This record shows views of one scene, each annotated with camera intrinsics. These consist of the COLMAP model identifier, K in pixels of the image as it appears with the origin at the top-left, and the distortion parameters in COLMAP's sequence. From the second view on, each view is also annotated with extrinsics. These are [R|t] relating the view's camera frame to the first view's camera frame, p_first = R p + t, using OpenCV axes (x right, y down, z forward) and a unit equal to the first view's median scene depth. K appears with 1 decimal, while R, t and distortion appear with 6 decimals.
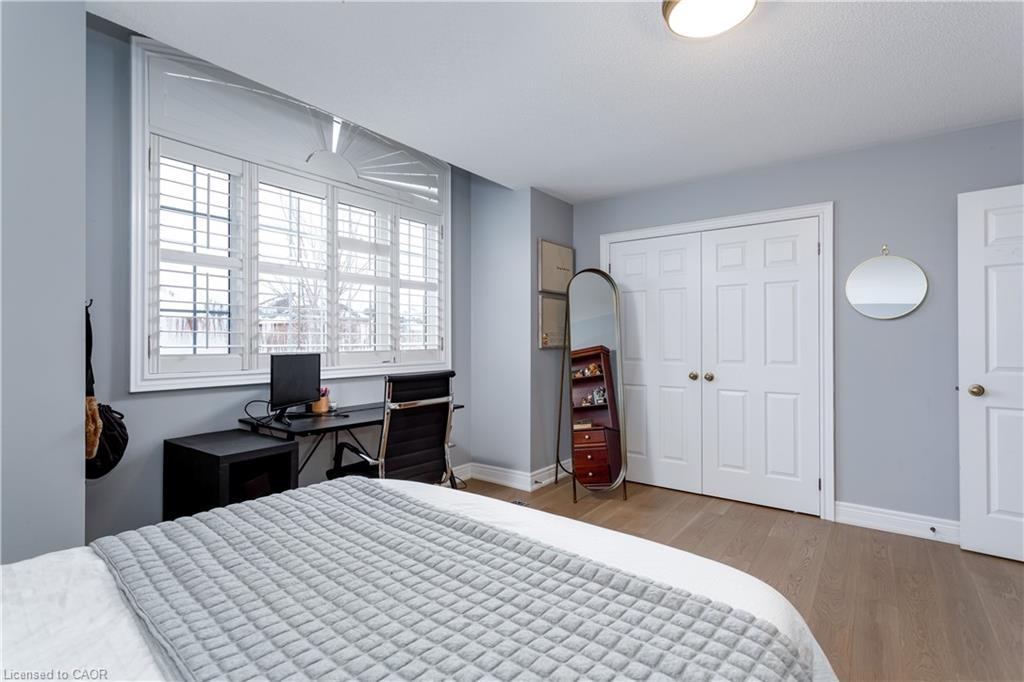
lens RADIAL K [[490.3, 0, 513.1], [0, 490.3, 335.8], [0, 0, 1]] dist [0.003567, 0.000694]
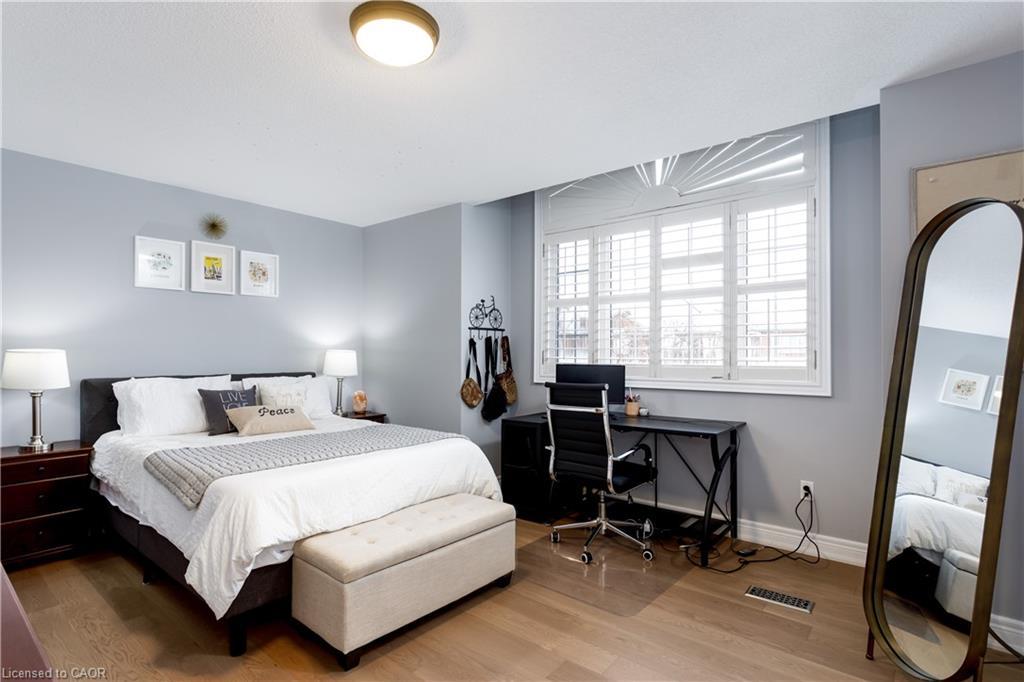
lens RADIAL K [[514.1, 0, 510.3], [0, 514.1, 345.6], [0, 0, 1]] dist [-0.007313, 0.000771]
pose [[-0.071156, -0.015730, -0.997341, 0.851486], [0.006158, 0.999850, -0.016209, 0.006231], [0.997446, -0.007295, -0.071049, 0.785694]]
